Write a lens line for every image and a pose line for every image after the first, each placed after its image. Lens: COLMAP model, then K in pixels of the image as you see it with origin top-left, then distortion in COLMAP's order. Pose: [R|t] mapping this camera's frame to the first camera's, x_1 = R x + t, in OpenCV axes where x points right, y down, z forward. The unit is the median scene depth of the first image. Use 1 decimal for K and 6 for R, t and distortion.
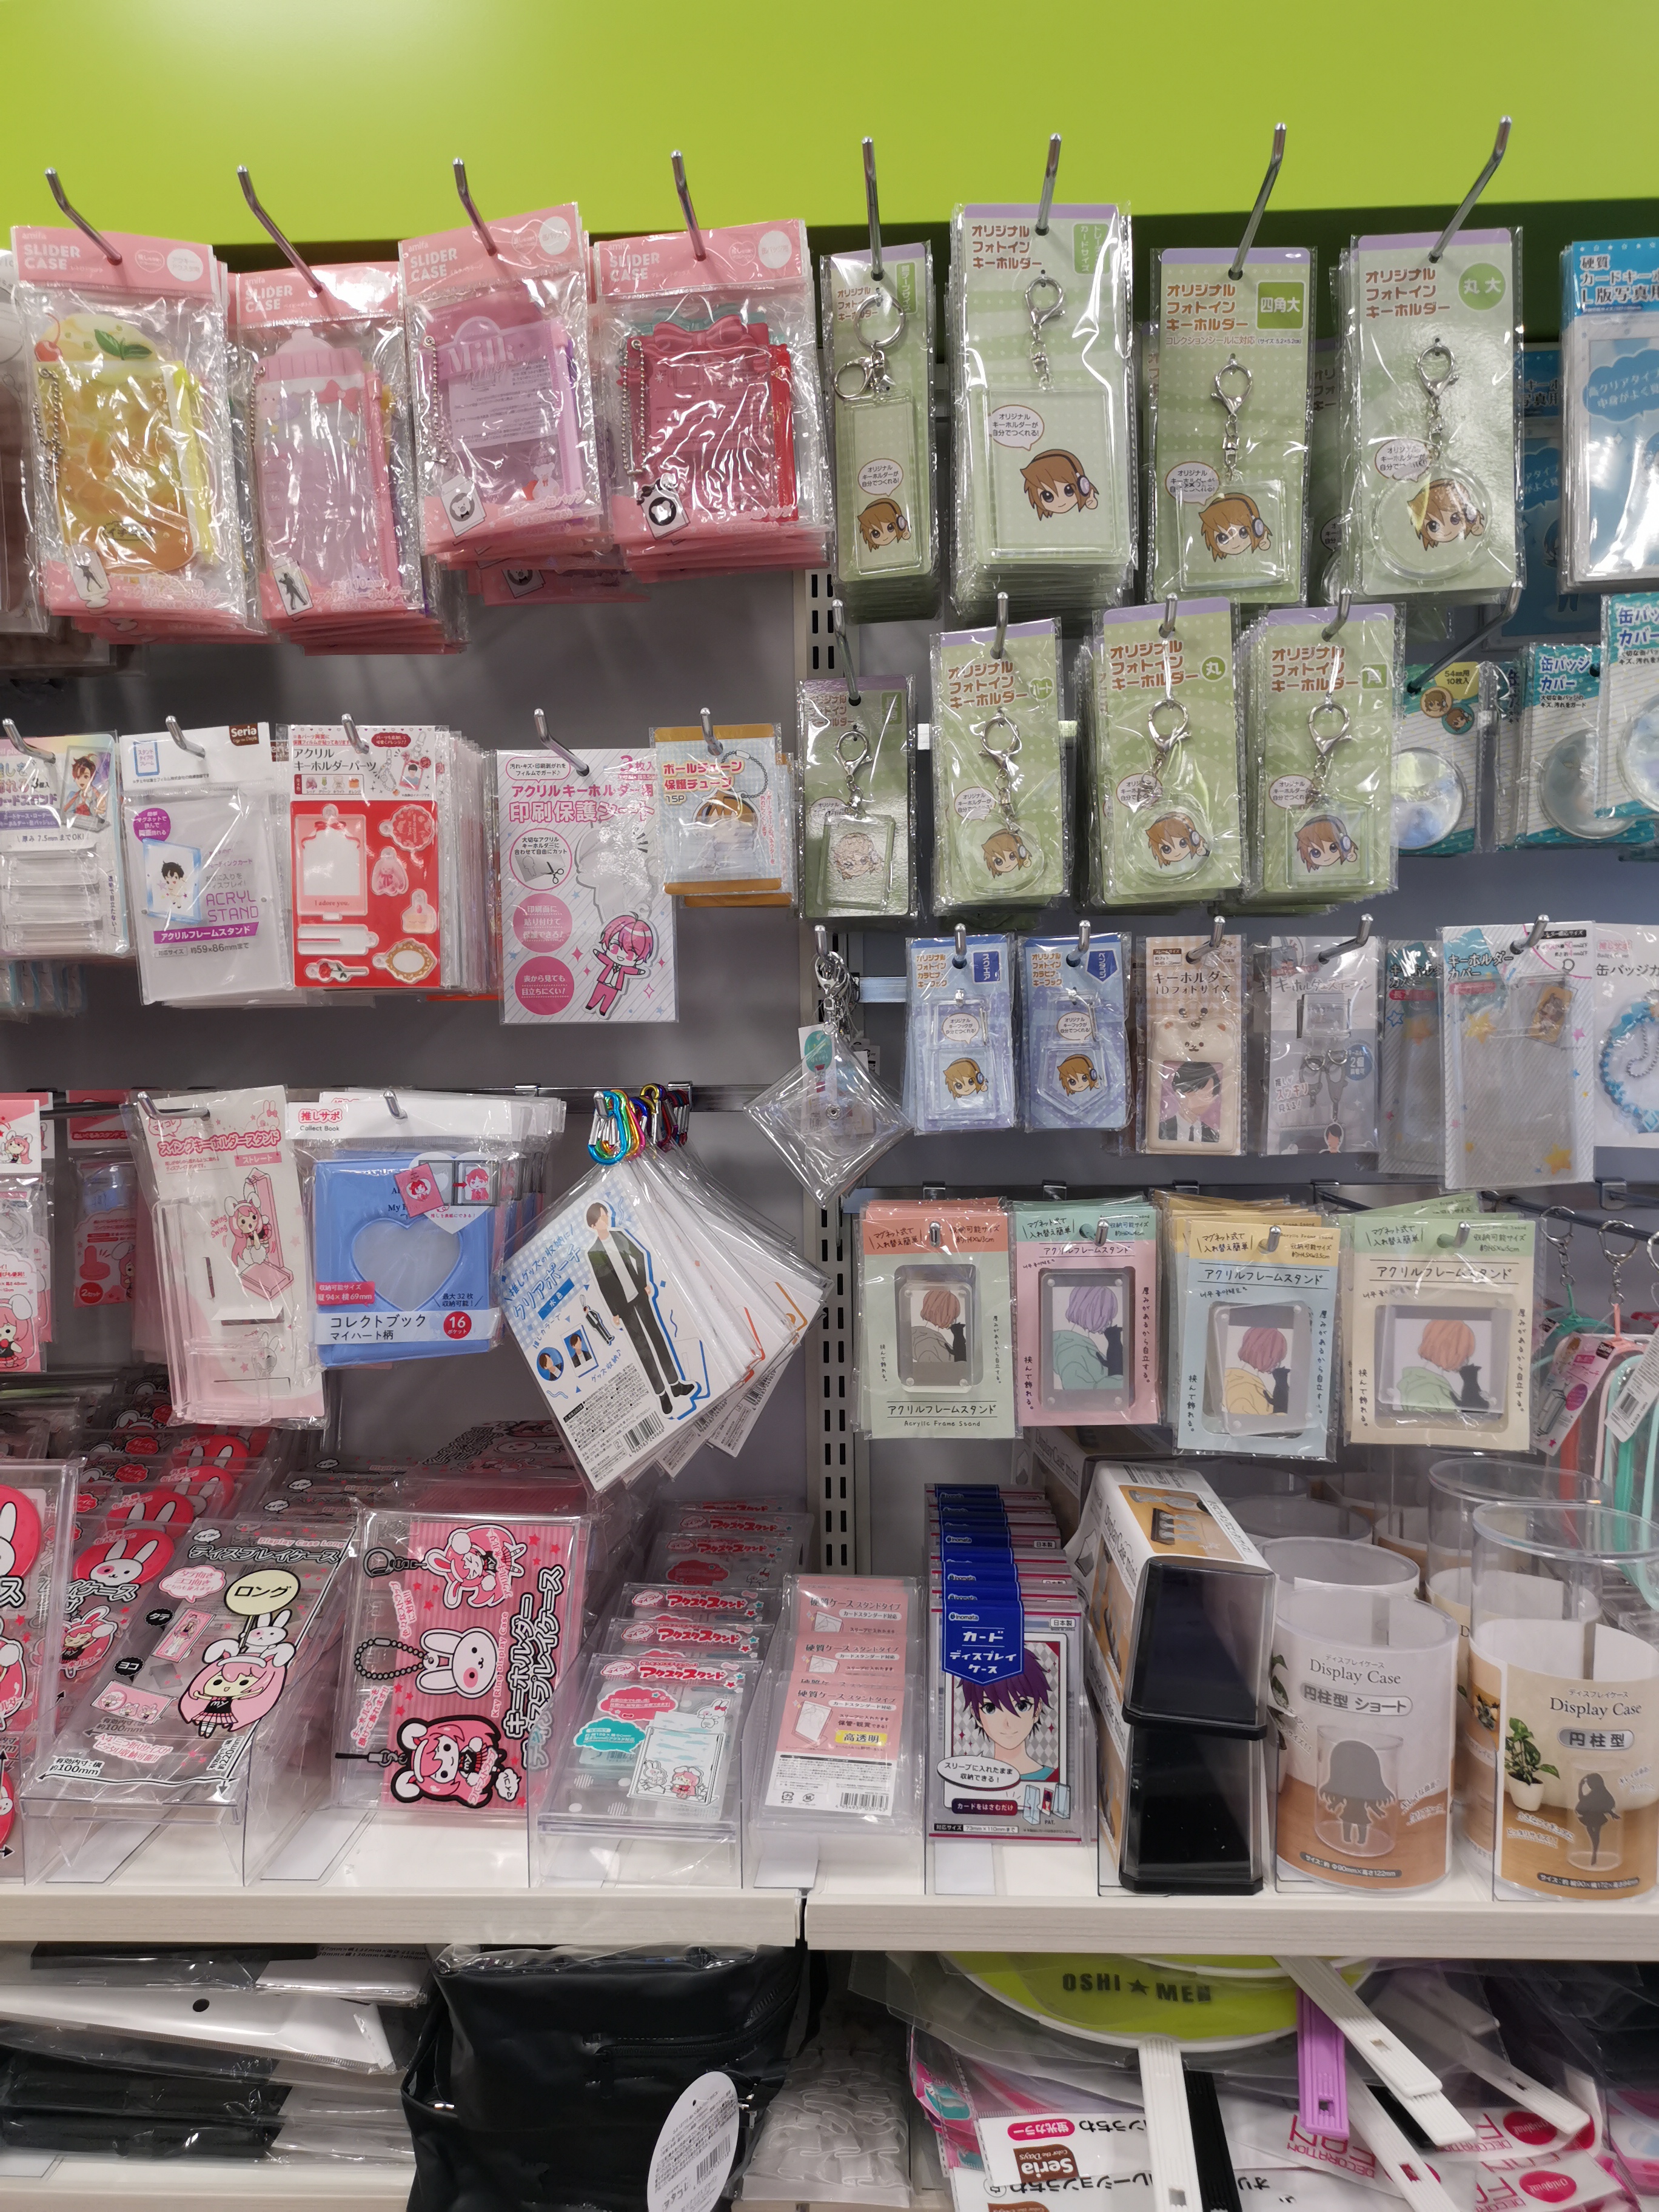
lens RADIAL K [[1685.0, 0, 829.5], [0, 1685.0, 1106.0], [0, 0, 1]] dist [0.048062, -0.062293]
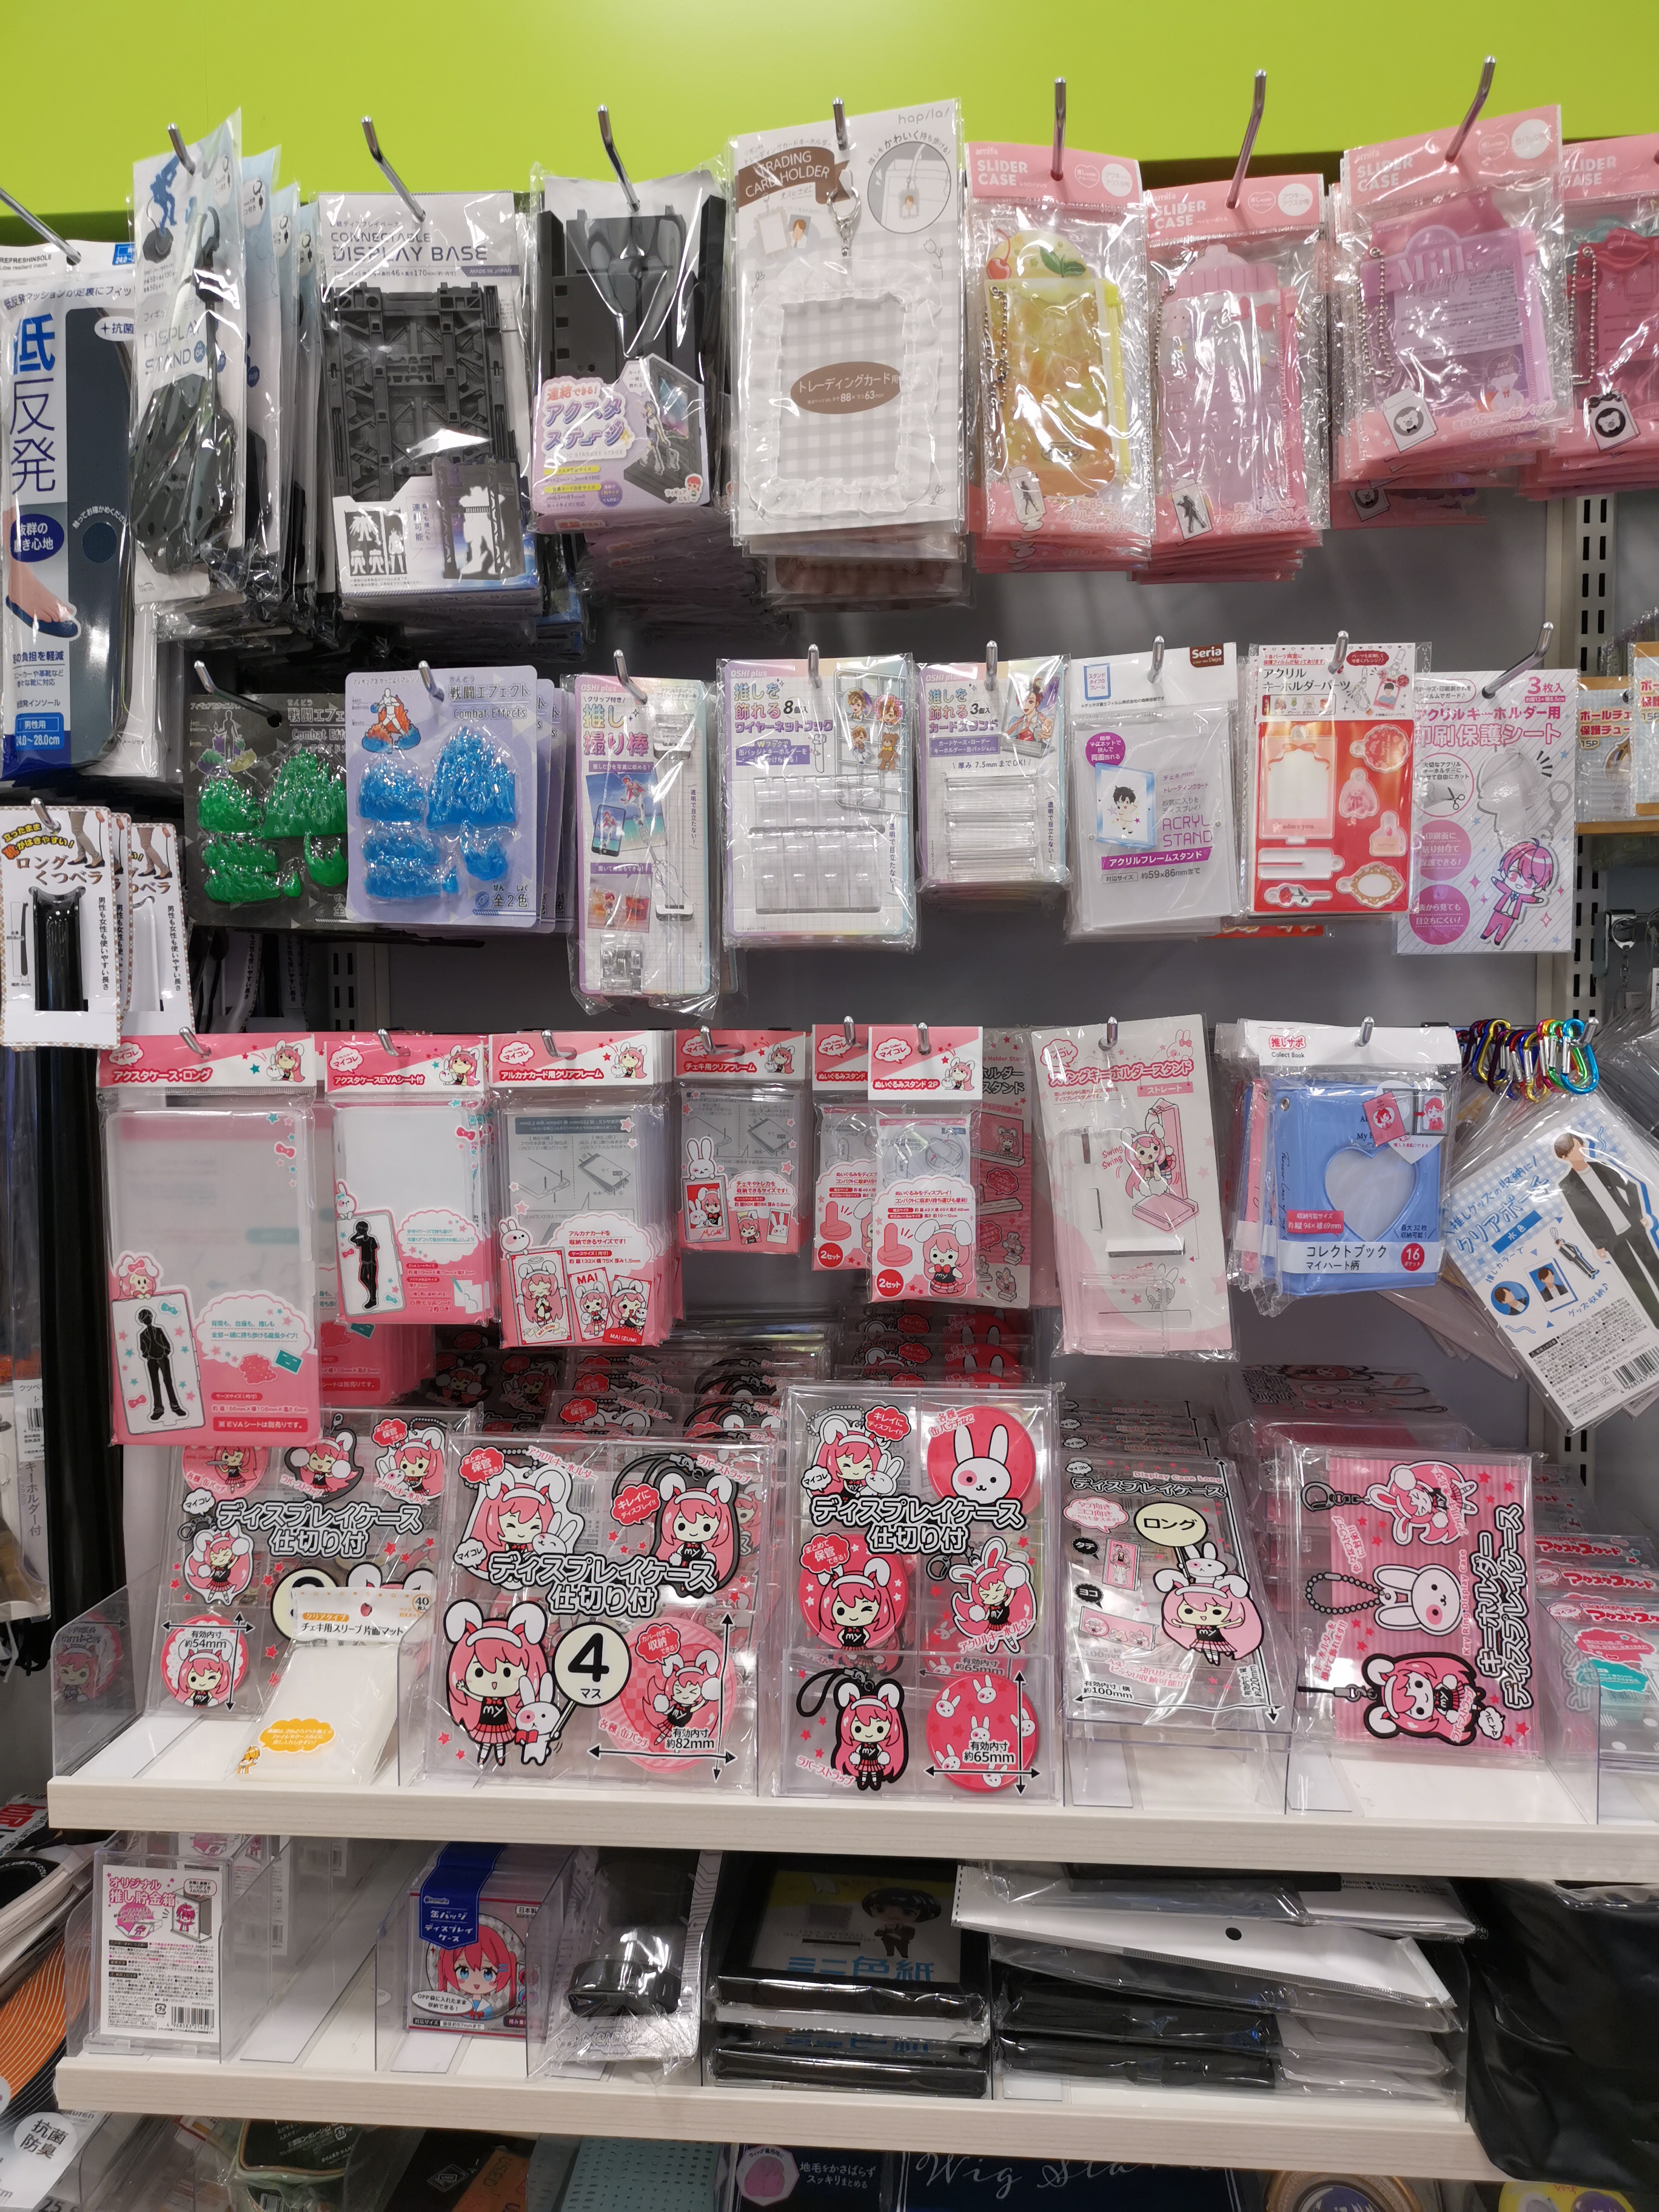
lens RADIAL K [[1685.0, 0, 829.5], [0, 1685.0, 1106.0], [0, 0, 1]] dist [0.048062, -0.062293]
pose [[0.998772, 0.006325, -0.049133, -0.521275], [-0.005793, 0.999923, 0.010964, 0.033812], [0.049199, -0.010666, 0.998732, 0.002508]]
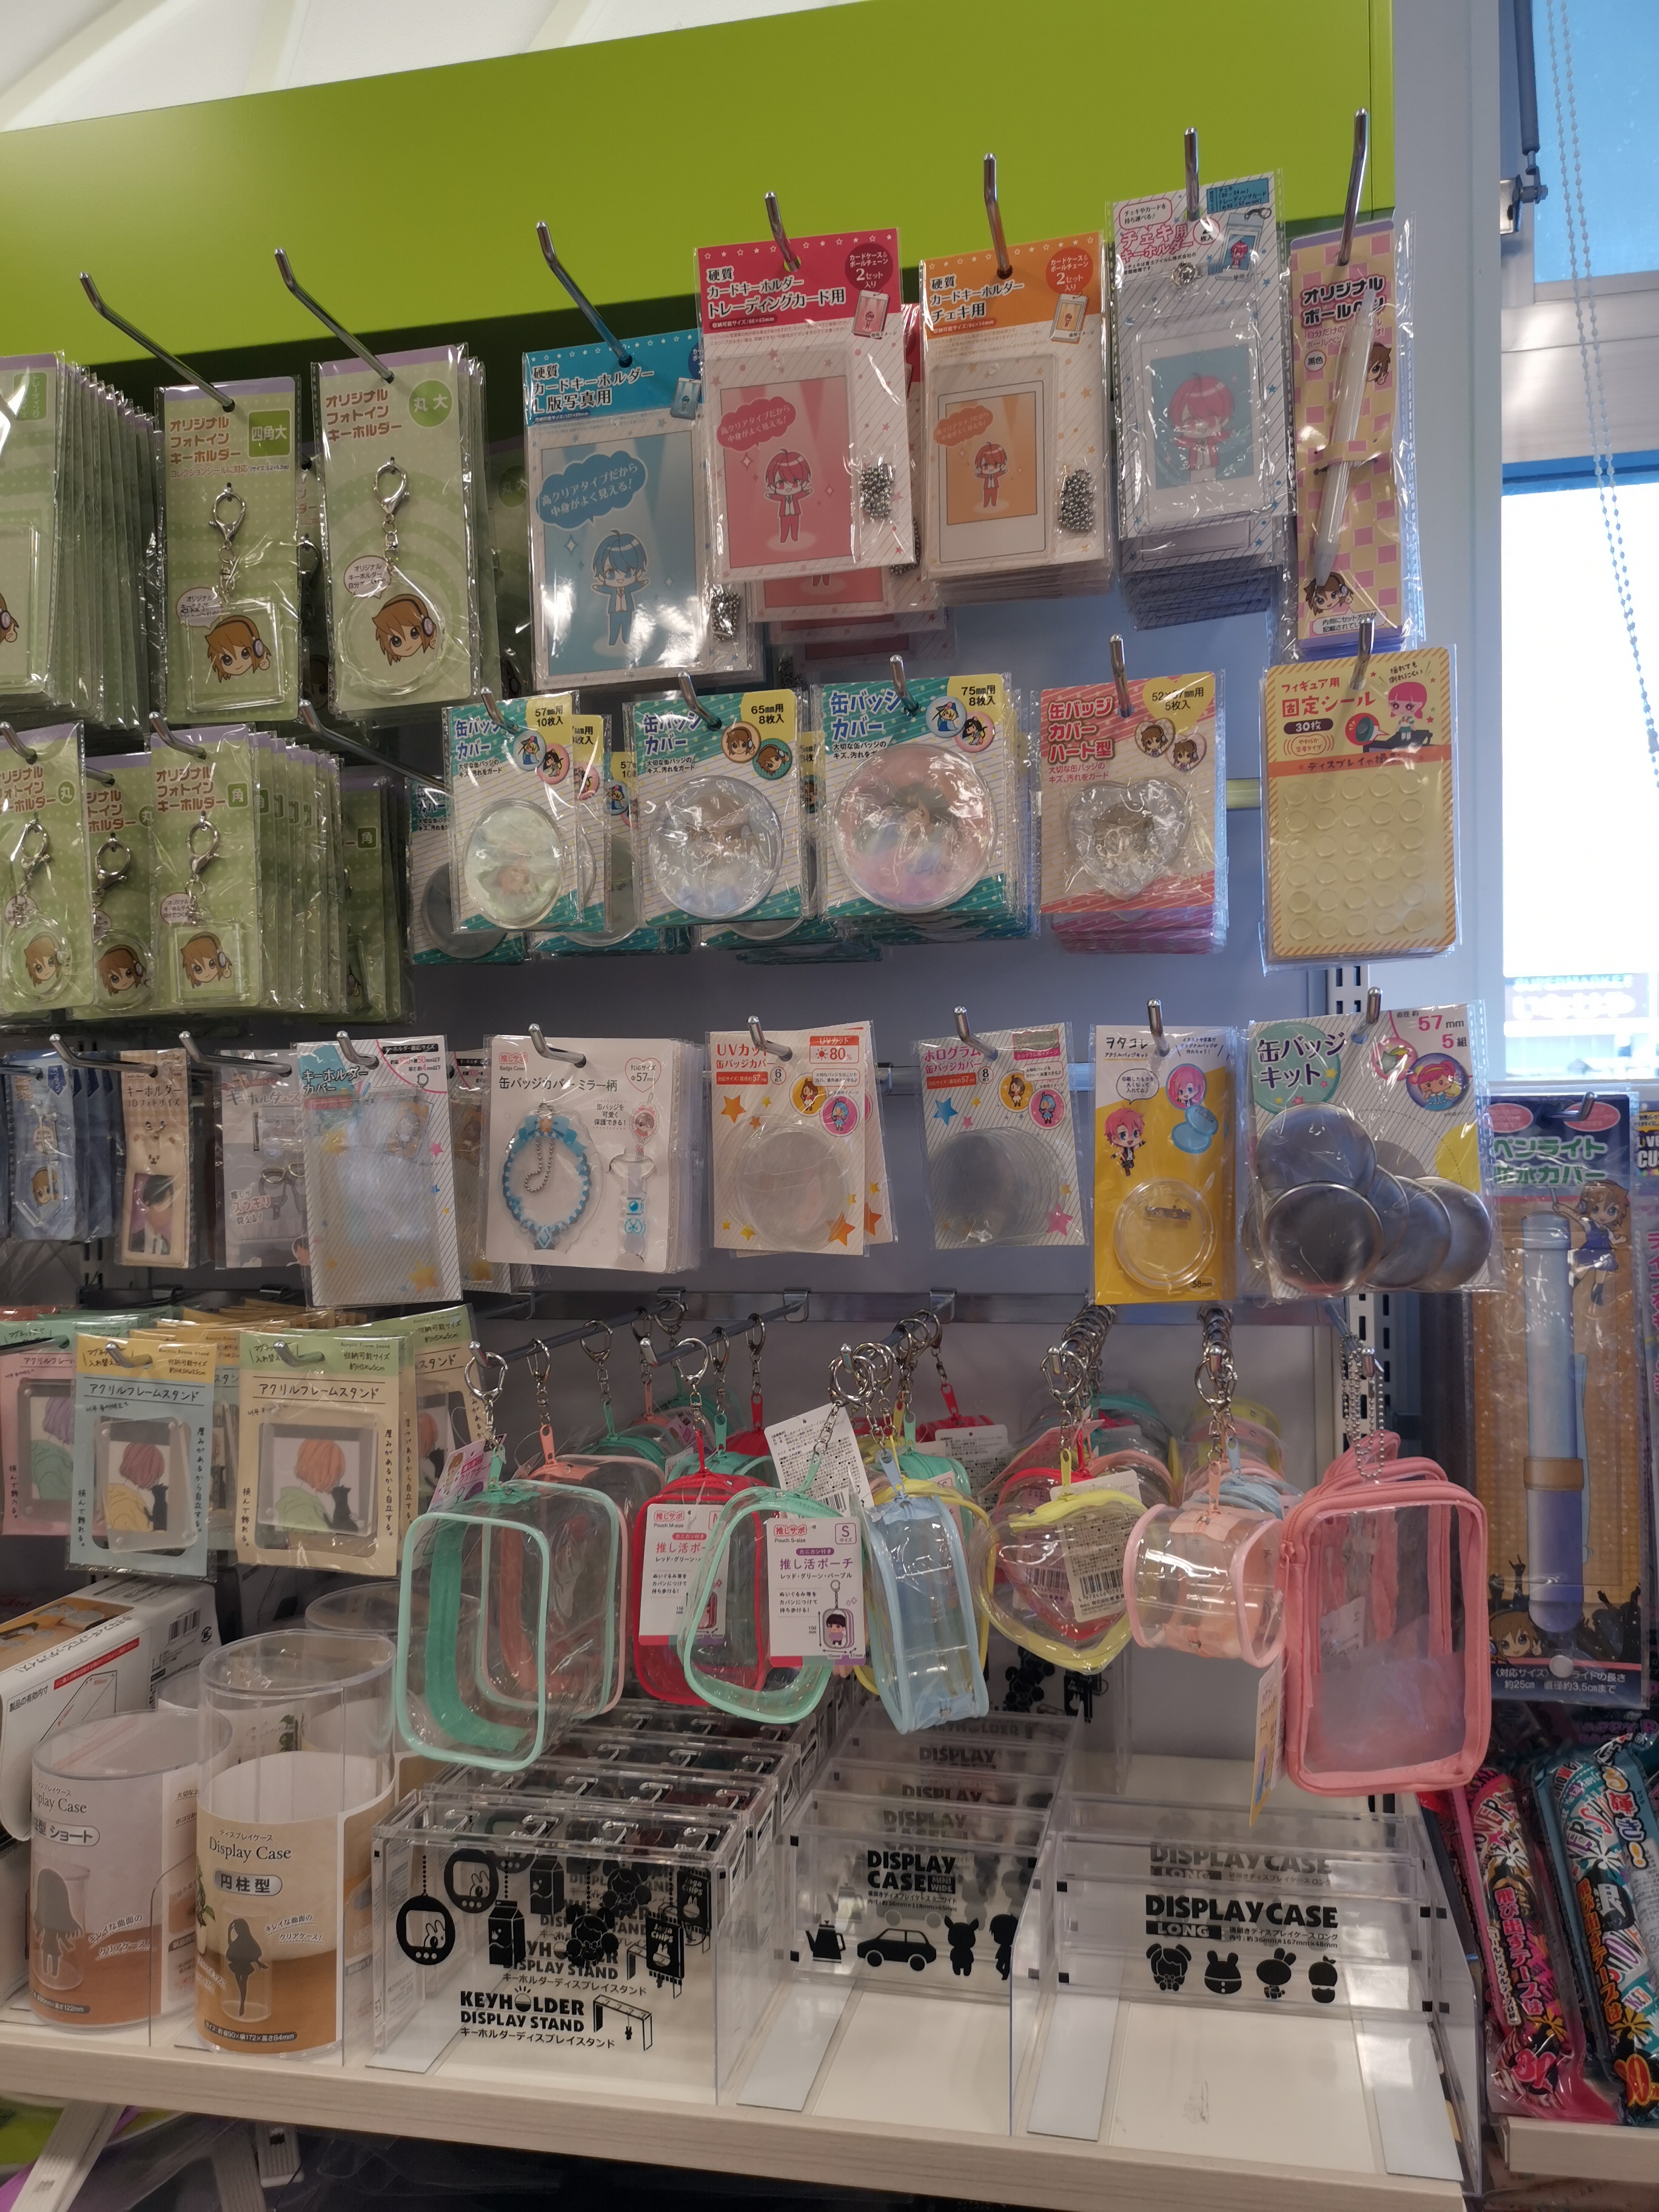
lens RADIAL K [[1693.6, 0, 829.5], [0, 1693.6, 1106.0], [0, 0, 1]] dist [0.046105, -0.061963]
pose [[0.987328, -0.004793, -0.158623, 0.730654], [-0.002239, 0.999024, -0.044125, -0.021768], [0.158680, 0.043921, 0.986353, 0.057052]]
